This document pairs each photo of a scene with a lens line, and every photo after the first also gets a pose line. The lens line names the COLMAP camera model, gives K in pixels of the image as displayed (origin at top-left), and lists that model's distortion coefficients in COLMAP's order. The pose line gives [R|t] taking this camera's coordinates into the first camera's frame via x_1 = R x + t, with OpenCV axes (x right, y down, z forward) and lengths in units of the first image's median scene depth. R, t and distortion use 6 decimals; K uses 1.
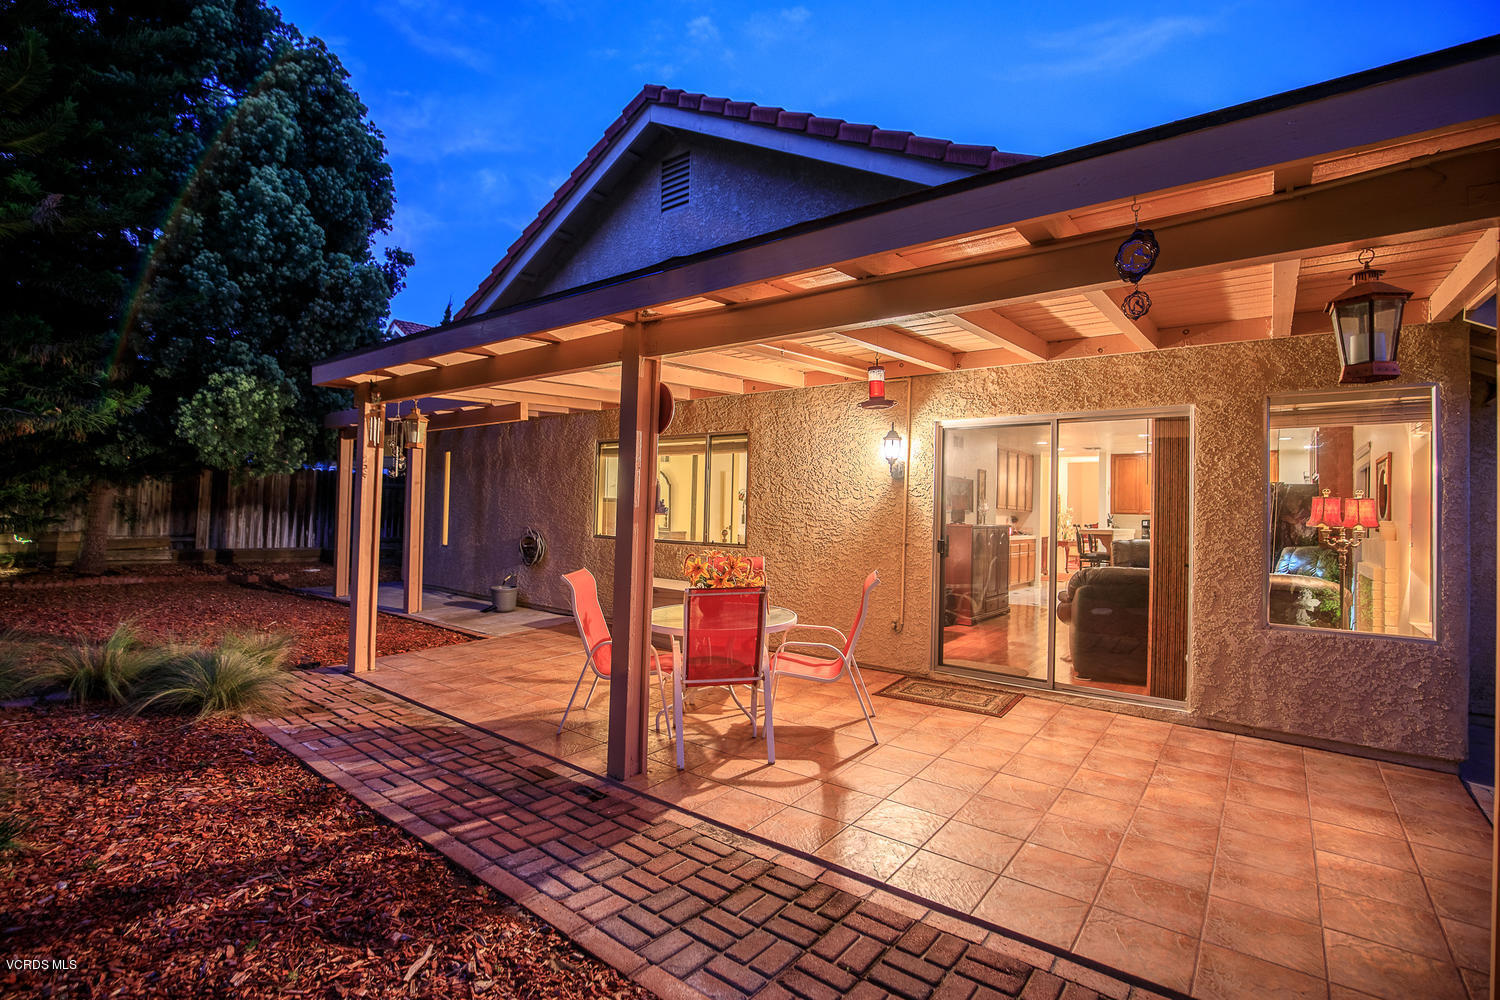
lens RADIAL K [[690.6, 0, 745.4], [0, 690.6, 497.7], [0, 0, 1]] dist [-0.036505, 0.007499]
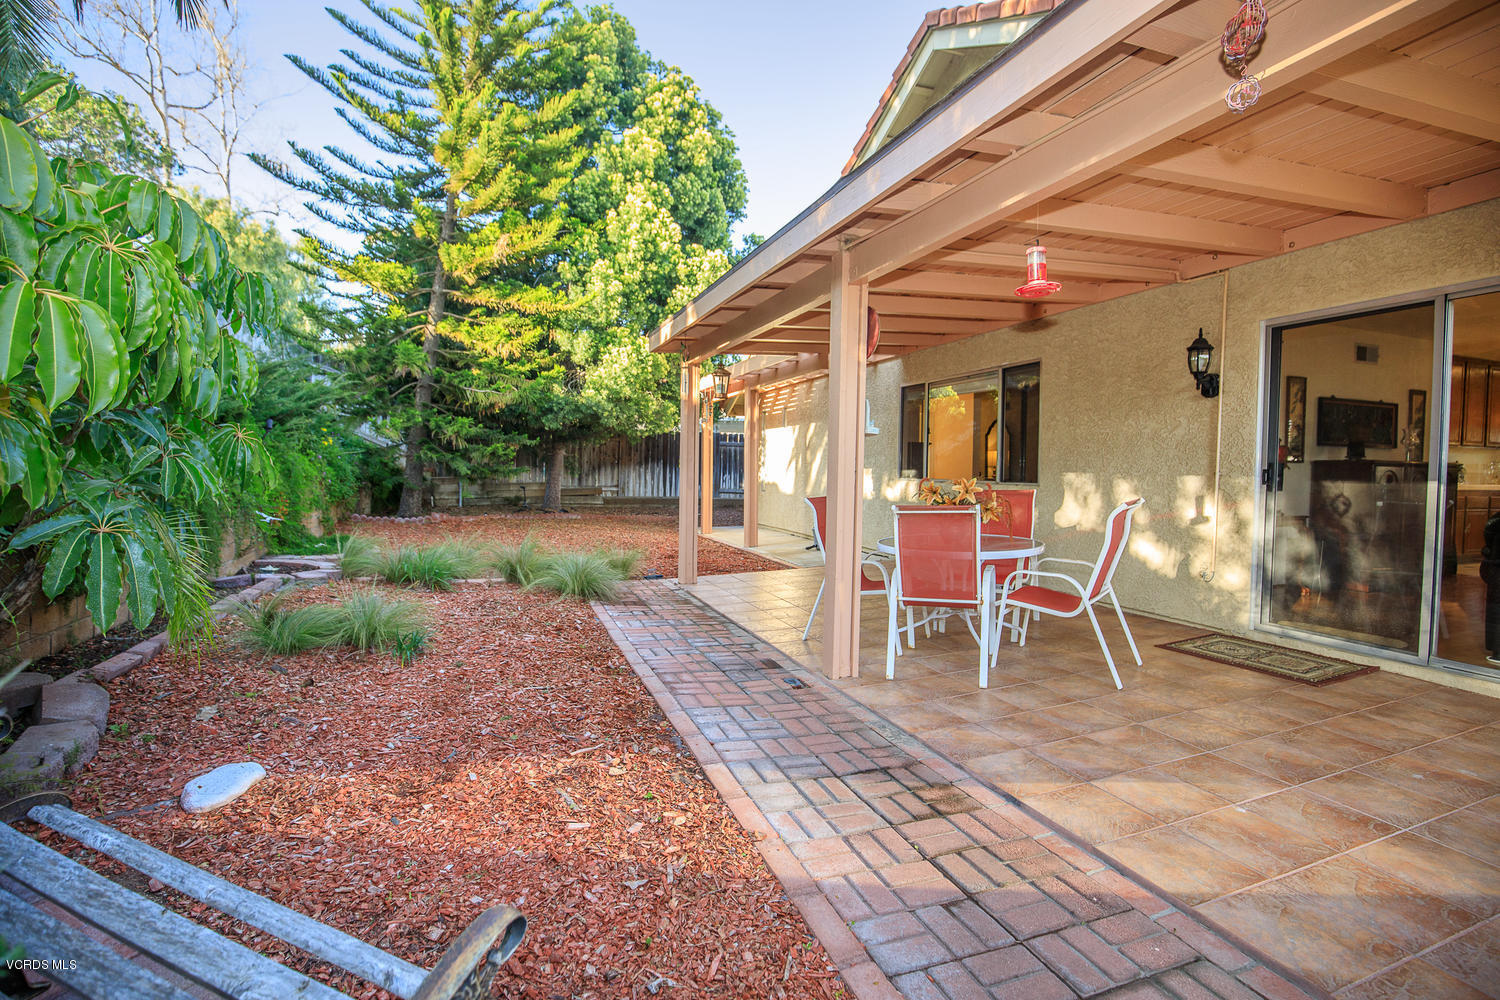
lens RADIAL K [[686.9, 0, 745.7], [0, 686.9, 496.8], [0, 0, 1]] dist [-0.035747, 0.007415]
pose [[0.852804, 0.007713, -0.522173, 0.122718], [0.018428, 0.998824, 0.044849, 0.032634], [0.521905, -0.047870, 0.851659, 0.008098]]
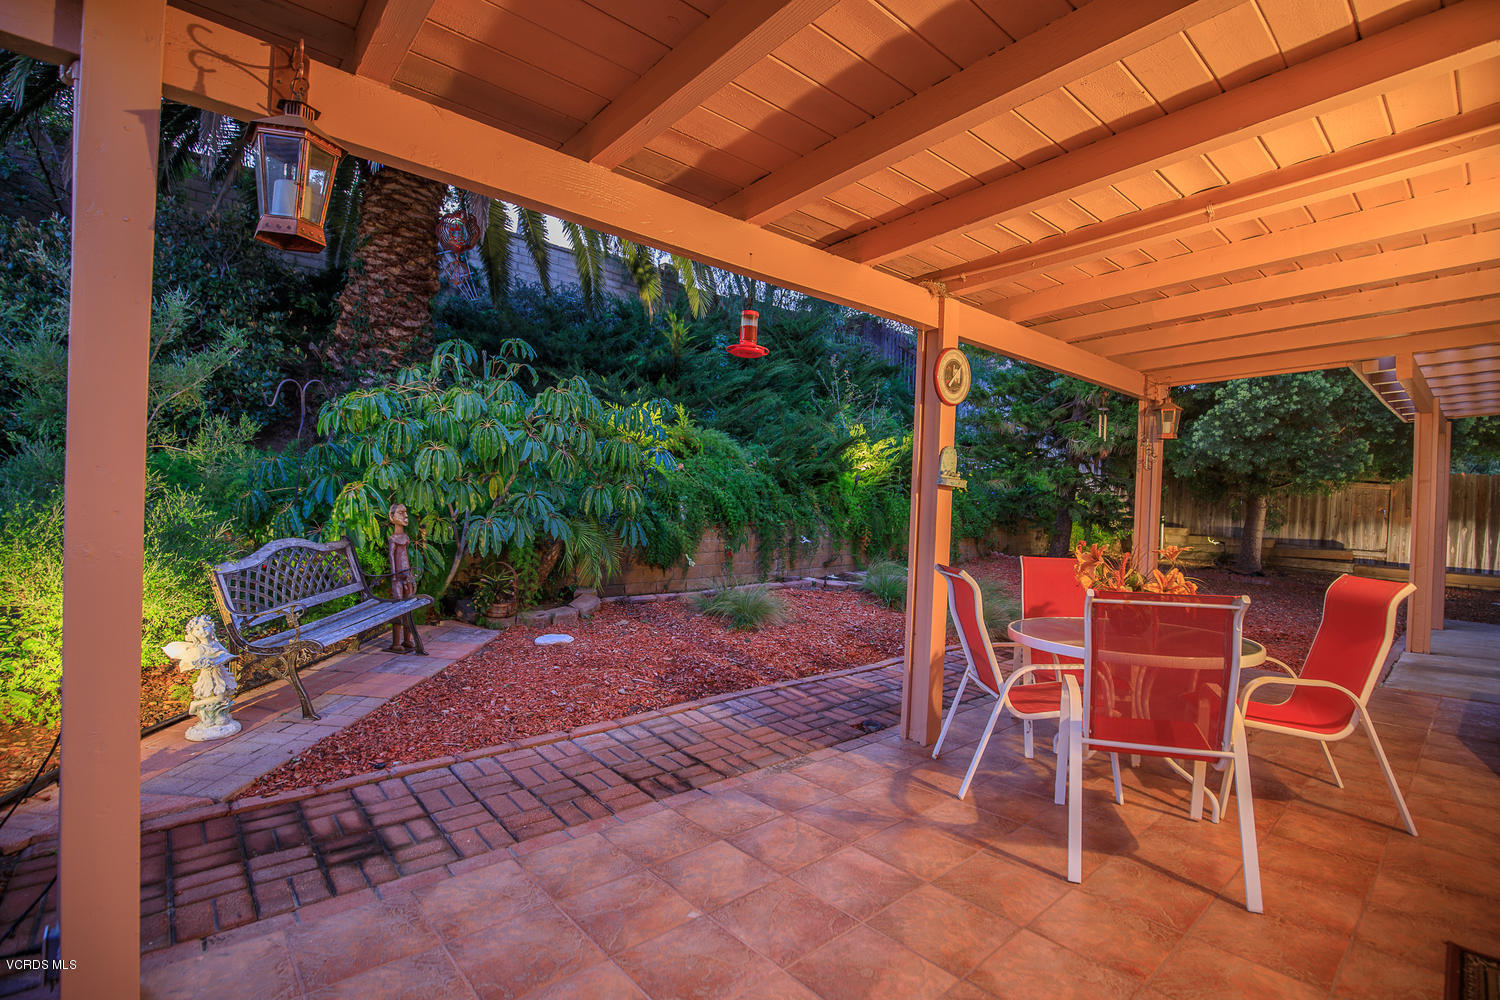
lens RADIAL K [[686.9, 0, 745.7], [0, 686.9, 496.8], [0, 0, 1]] dist [-0.035747, 0.007415]
pose [[-0.191176, -0.025308, -0.981230, 0.415908], [-0.023470, 0.999500, -0.021206, 0.031541], [0.981275, 0.018976, -0.191674, 0.438268]]
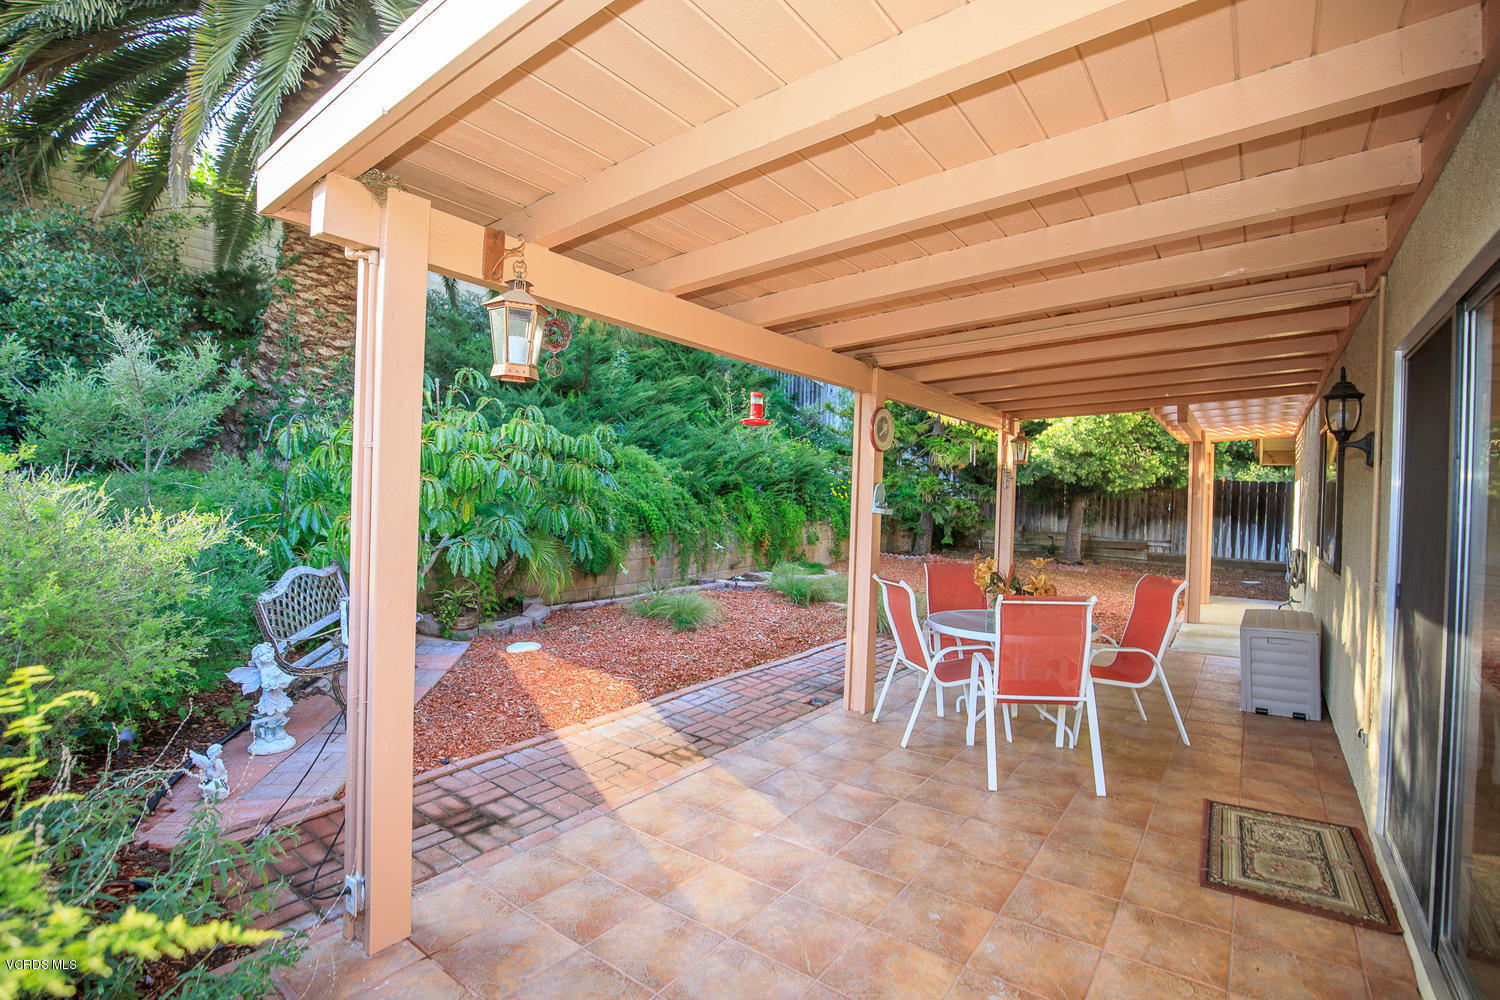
lens RADIAL K [[686.9, 0, 745.7], [0, 686.9, 496.8], [0, 0, 1]] dist [-0.035747, 0.007415]
pose [[0.012576, -0.016273, -0.999788, 0.538189], [-0.011343, 0.999801, -0.016416, 0.007674], [0.999857, 0.011547, 0.012389, 0.358002]]
